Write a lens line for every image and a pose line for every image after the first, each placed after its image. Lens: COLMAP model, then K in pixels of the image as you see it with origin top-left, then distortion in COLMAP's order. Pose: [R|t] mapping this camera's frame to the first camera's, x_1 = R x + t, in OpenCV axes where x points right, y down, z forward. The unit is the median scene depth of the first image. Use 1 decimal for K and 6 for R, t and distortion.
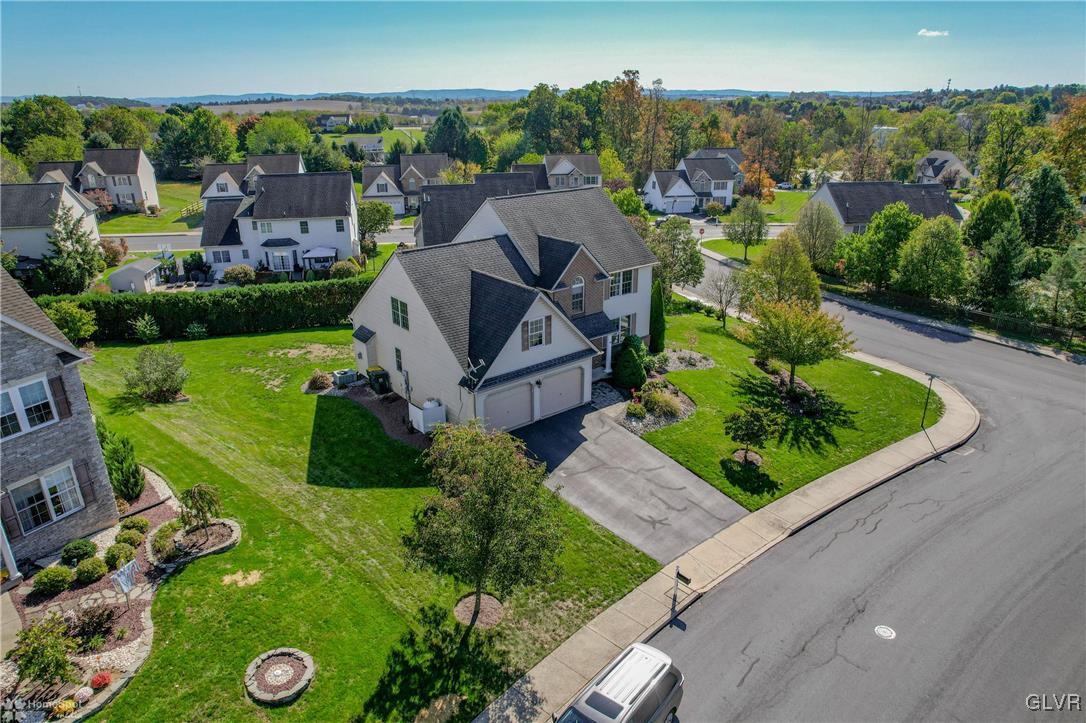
lens RADIAL K [[691.6, 0, 540.4], [0, 691.6, 364.8], [0, 0, 1]] dist [-0.048168, 0.036017]
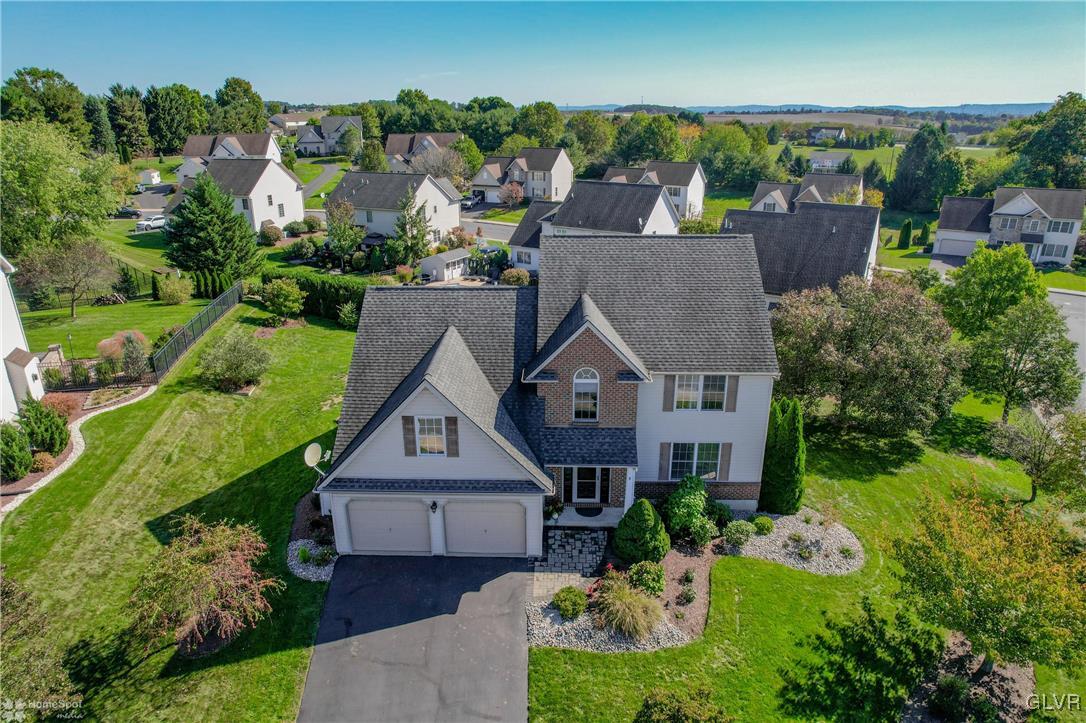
lens RADIAL K [[691.6, 0, 551.3], [0, 691.6, 365.5], [0, 0, 1]] dist [-0.048168, 0.036017]
pose [[0.768603, 0.232386, -0.596026, 0.171848], [-0.240628, 0.968286, 0.067228, -0.067840], [0.592747, 0.091749, 0.800146, 0.185444]]
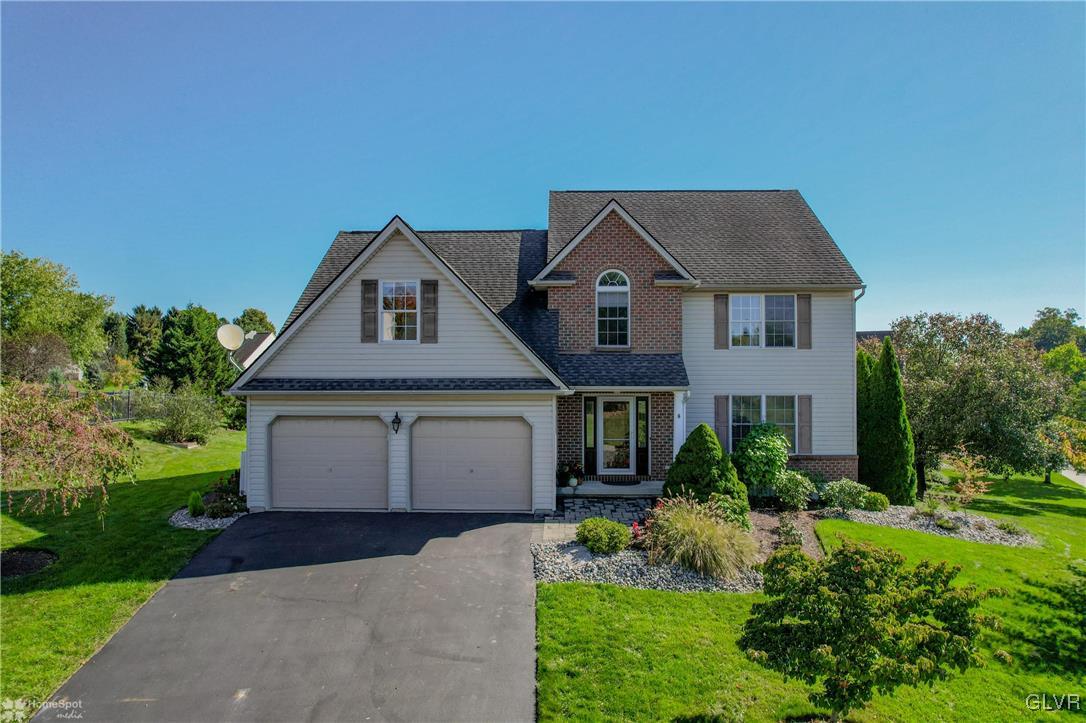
lens RADIAL K [[691.6, 0, 548.5], [0, 691.6, 362.6], [0, 0, 1]] dist [-0.048168, 0.036017]
pose [[0.766766, 0.000718, -0.641927, 0.139112], [-0.241112, 0.927100, -0.286966, 0.036507], [0.594925, 0.374812, 0.711042, 0.262241]]
